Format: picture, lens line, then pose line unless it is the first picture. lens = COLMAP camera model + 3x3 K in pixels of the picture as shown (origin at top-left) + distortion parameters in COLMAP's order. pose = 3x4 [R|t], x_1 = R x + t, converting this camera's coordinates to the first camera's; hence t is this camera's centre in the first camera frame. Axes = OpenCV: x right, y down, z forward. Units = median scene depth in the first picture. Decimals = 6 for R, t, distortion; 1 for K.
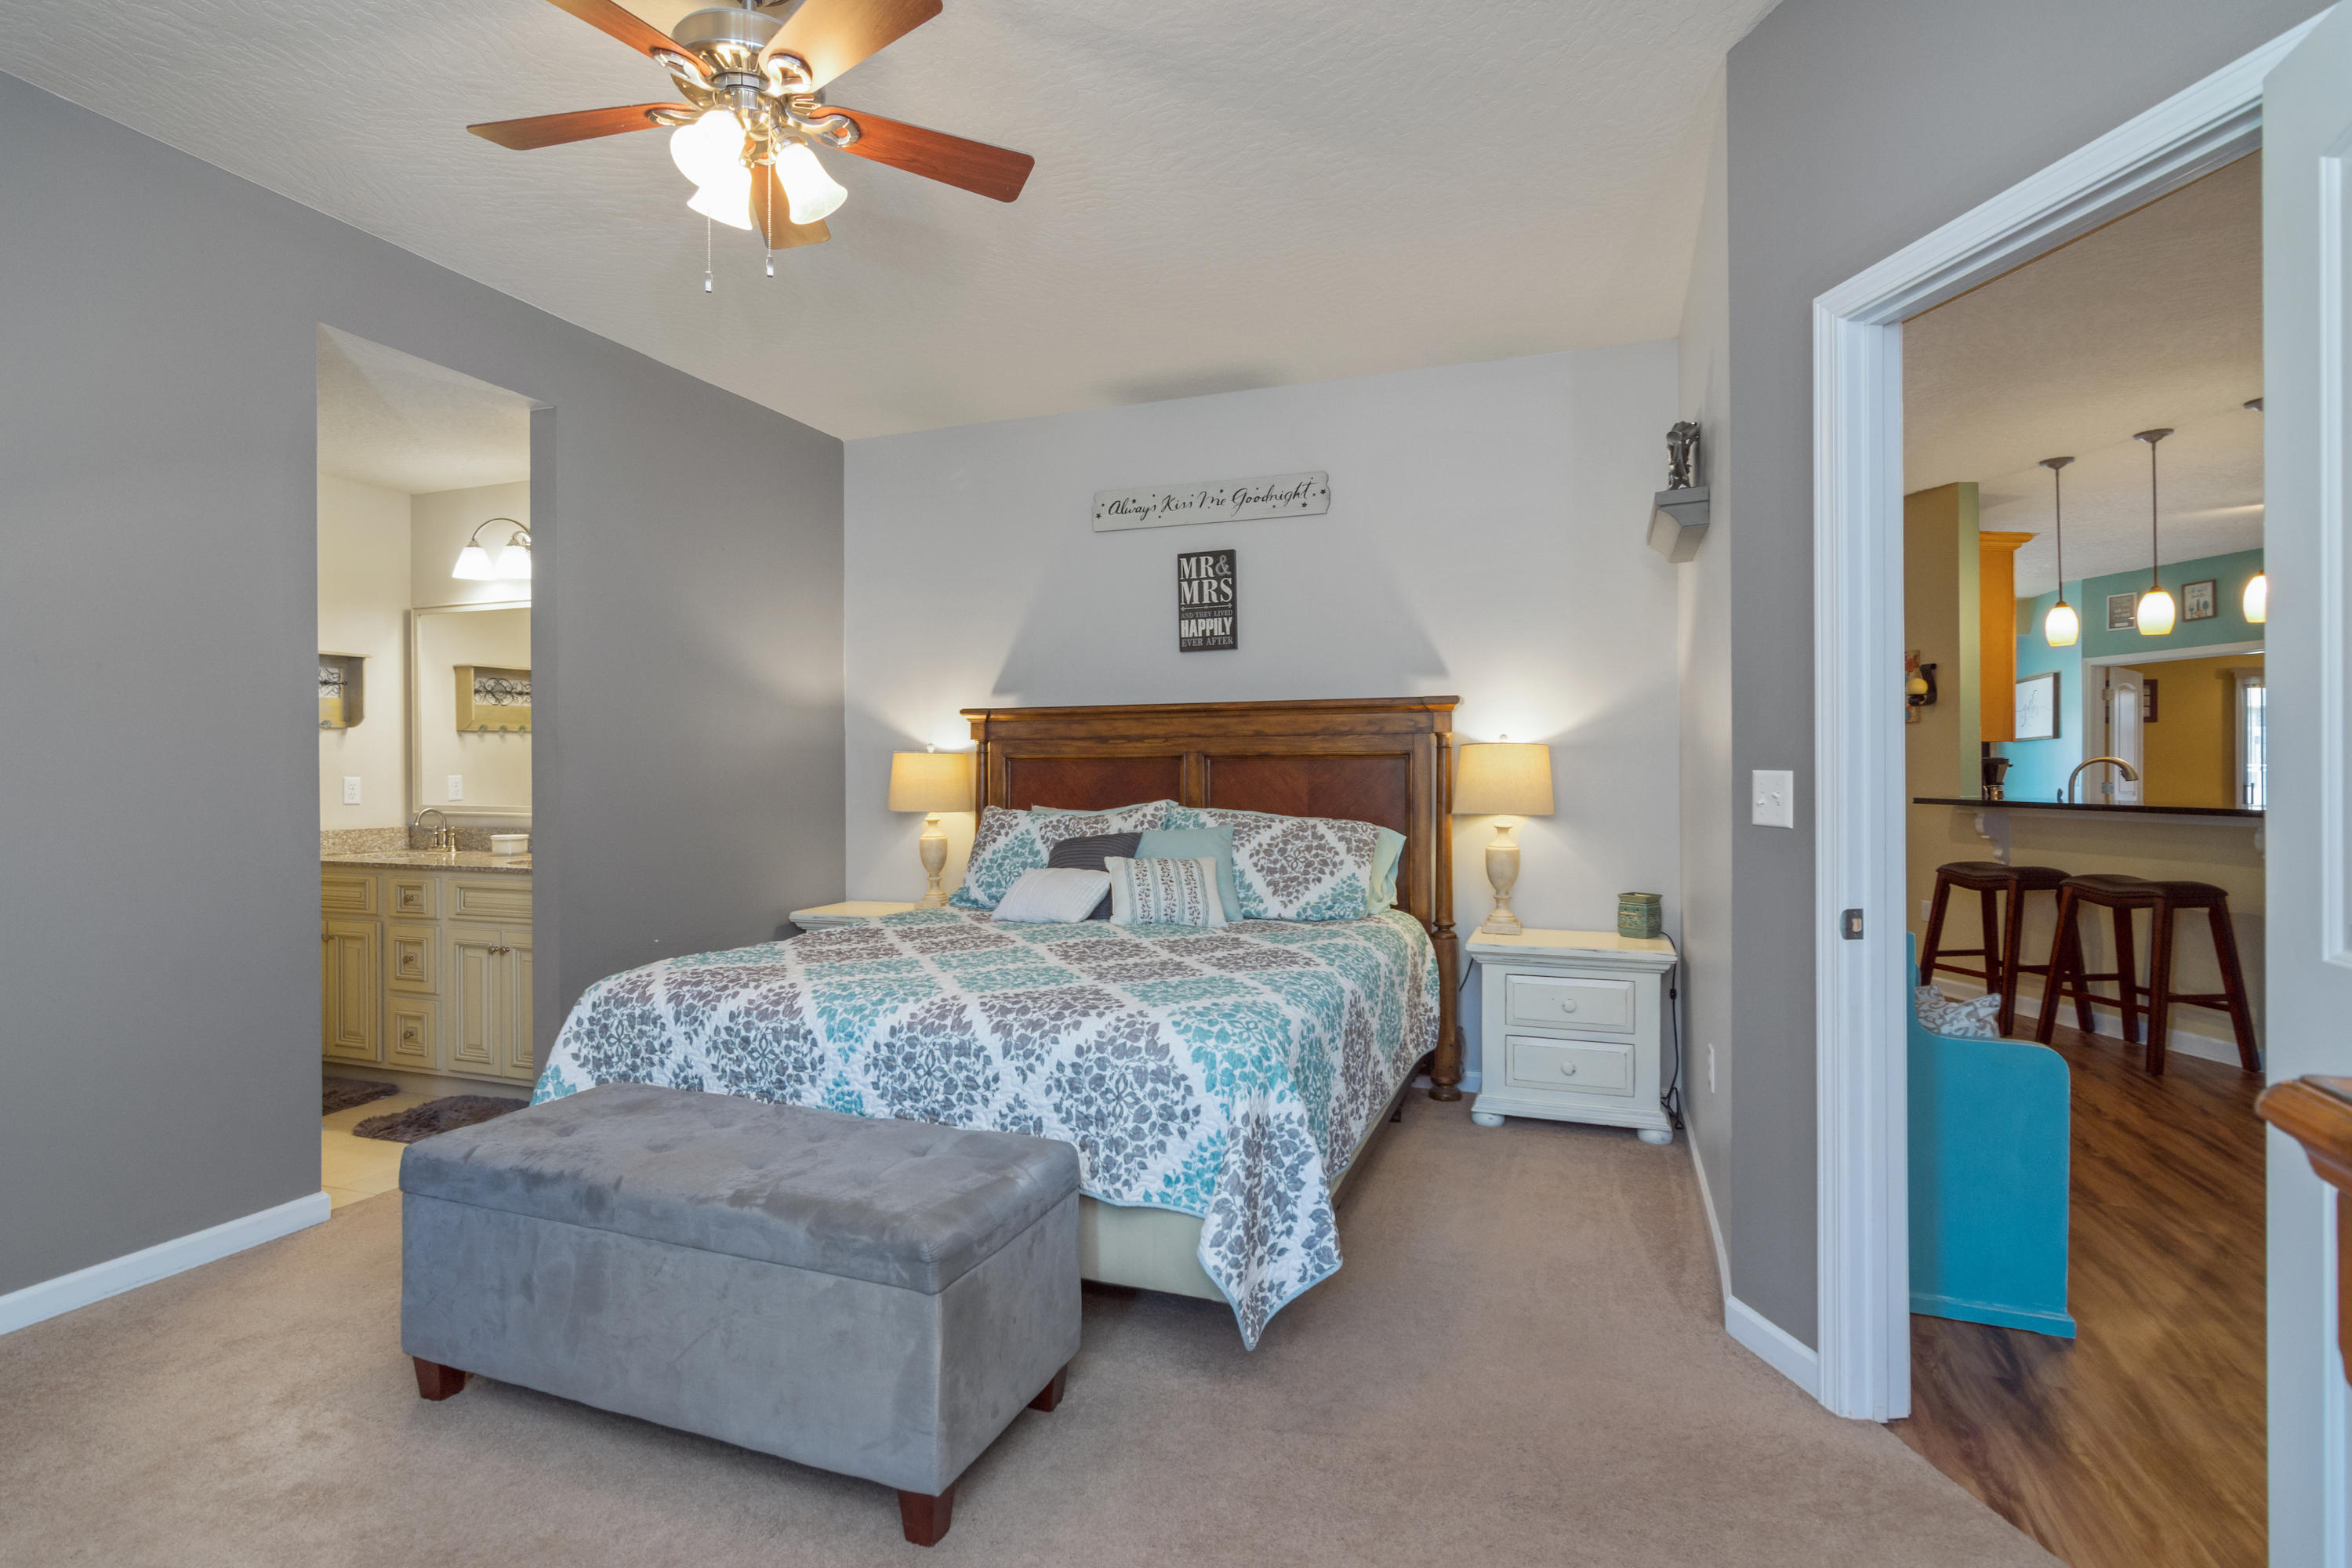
lens RADIAL K [[1135.0, 0, 1170.5], [0, 1135.0, 773.7], [0, 0, 1]] dist [-0.002762, 0.002976]
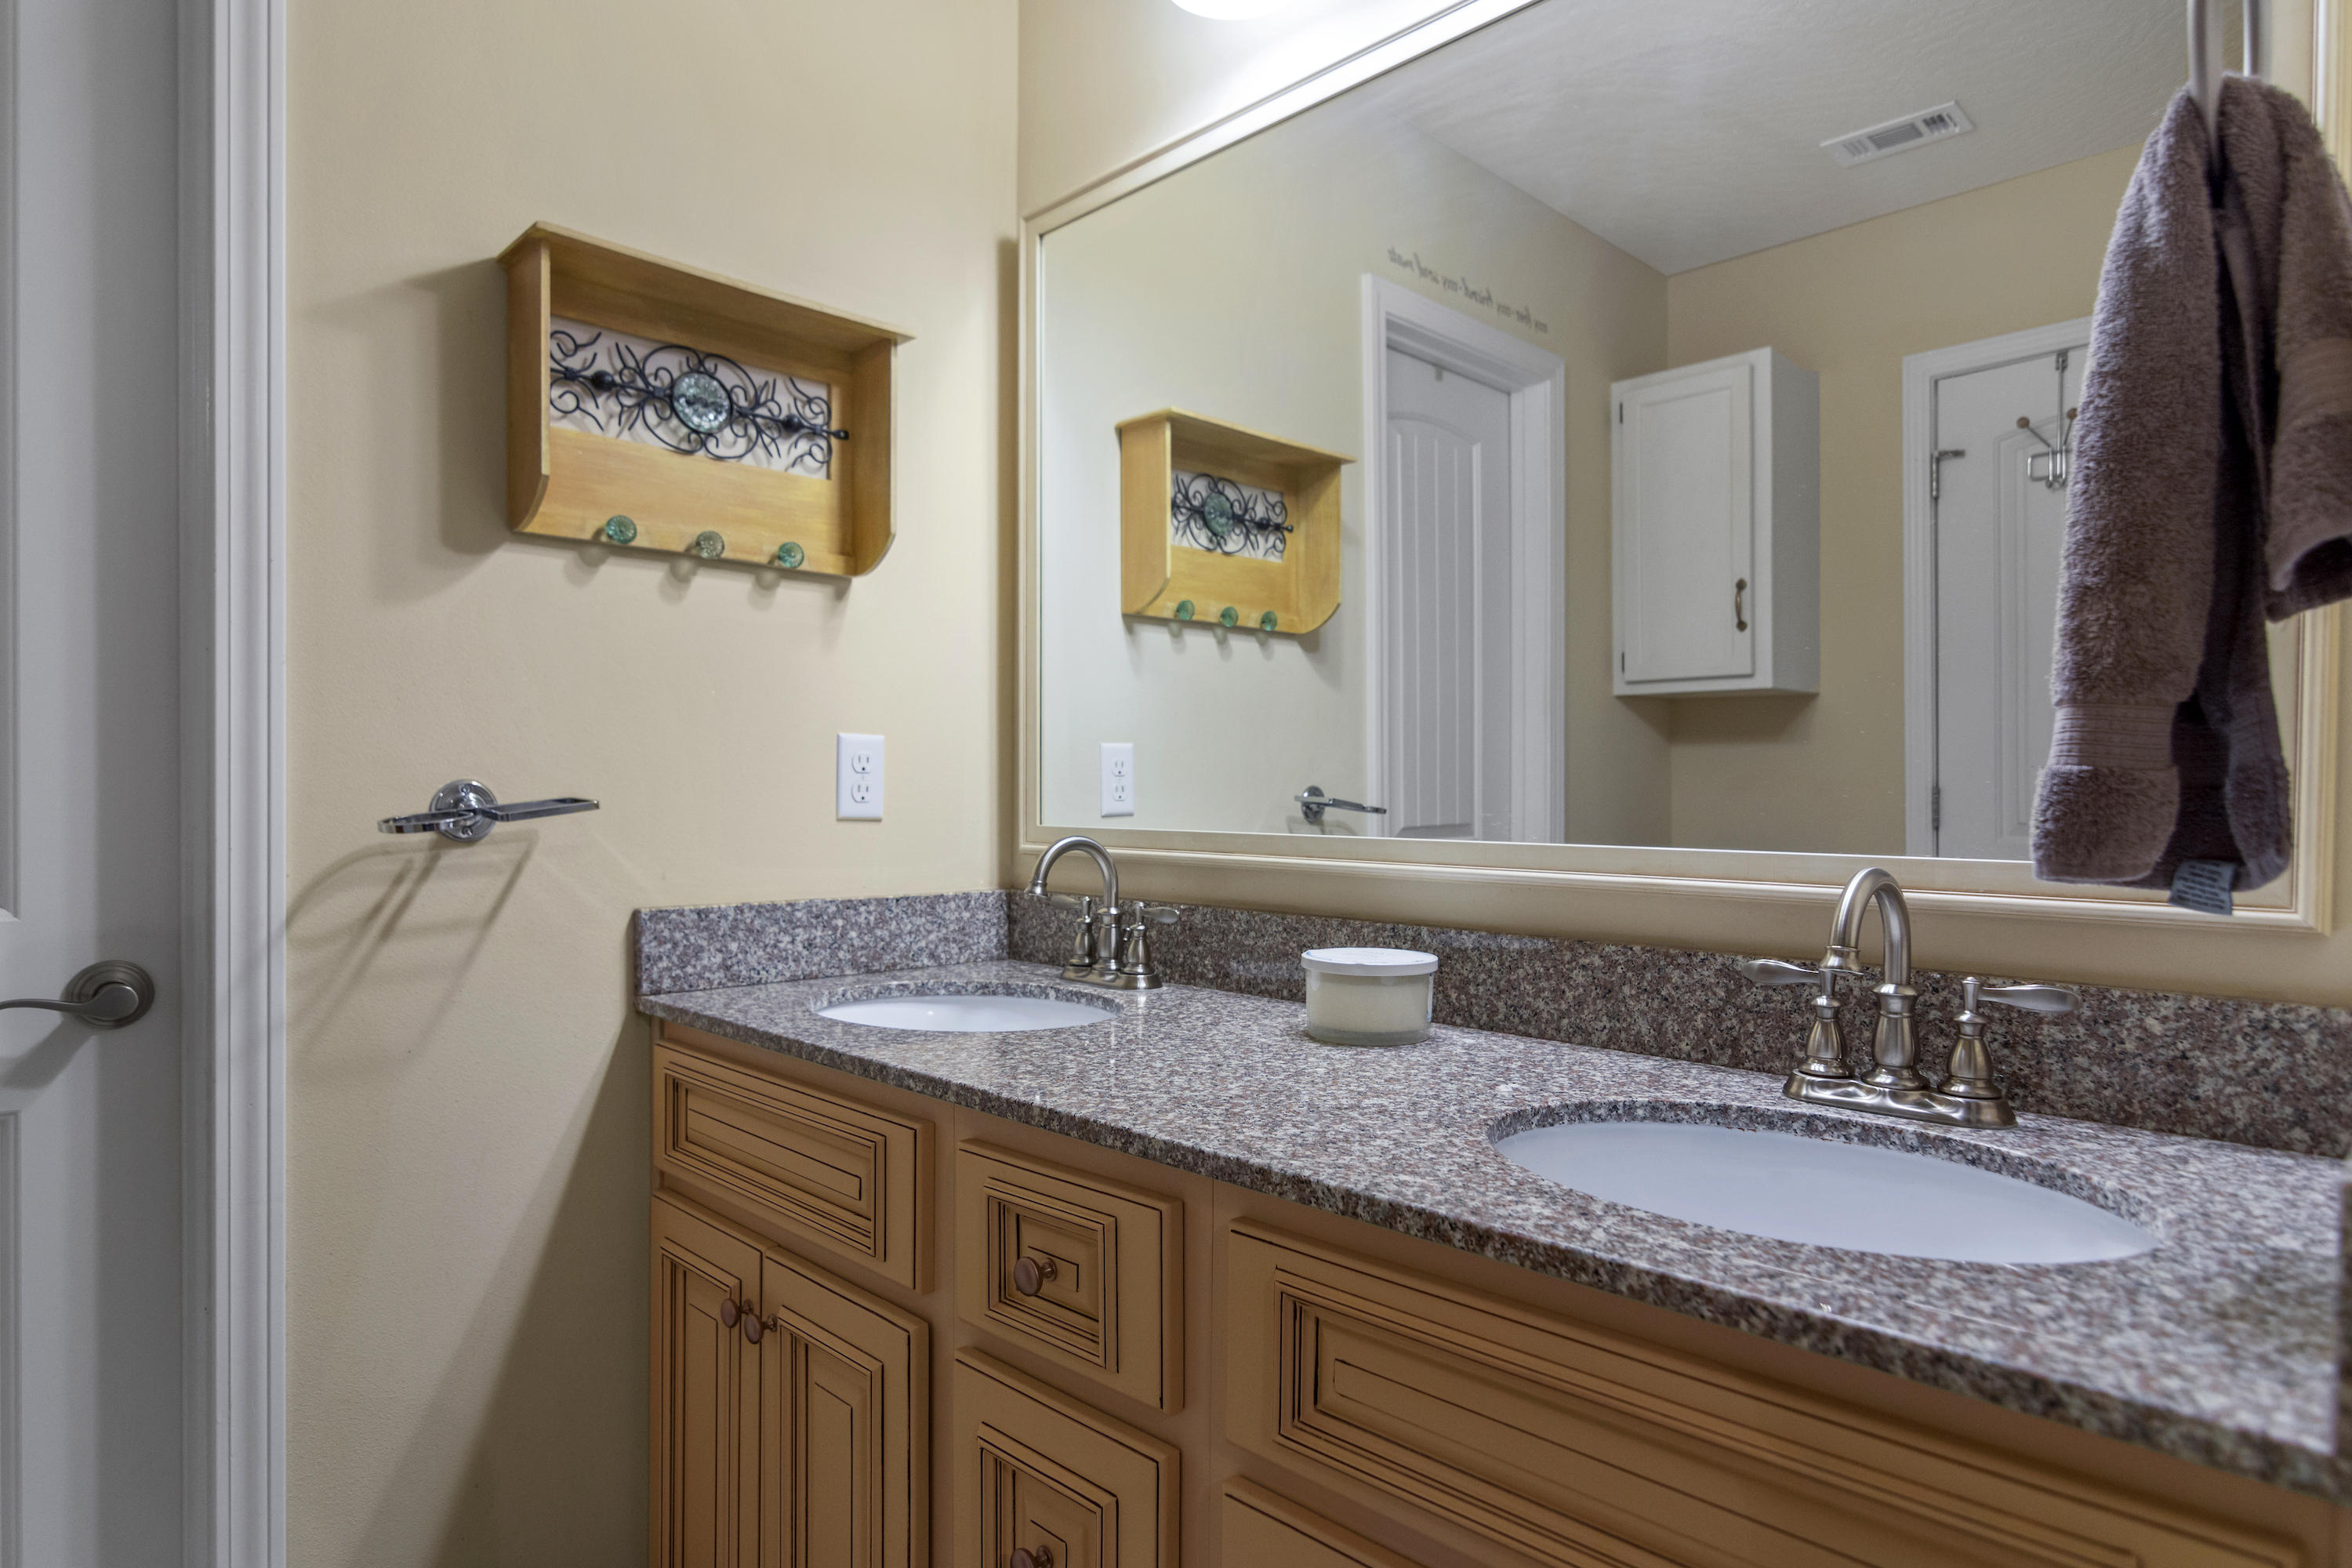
lens RADIAL K [[1331.3, 0, 1173.6], [0, 1331.3, 793.6], [0, 0, 1]] dist [-0.002725, 0.001262]
pose [[0.902251, -0.001665, -0.431207, -0.468976], [-0.005786, 0.999856, -0.015966, 0.024471], [0.431172, 0.016900, 0.902112, 0.682860]]
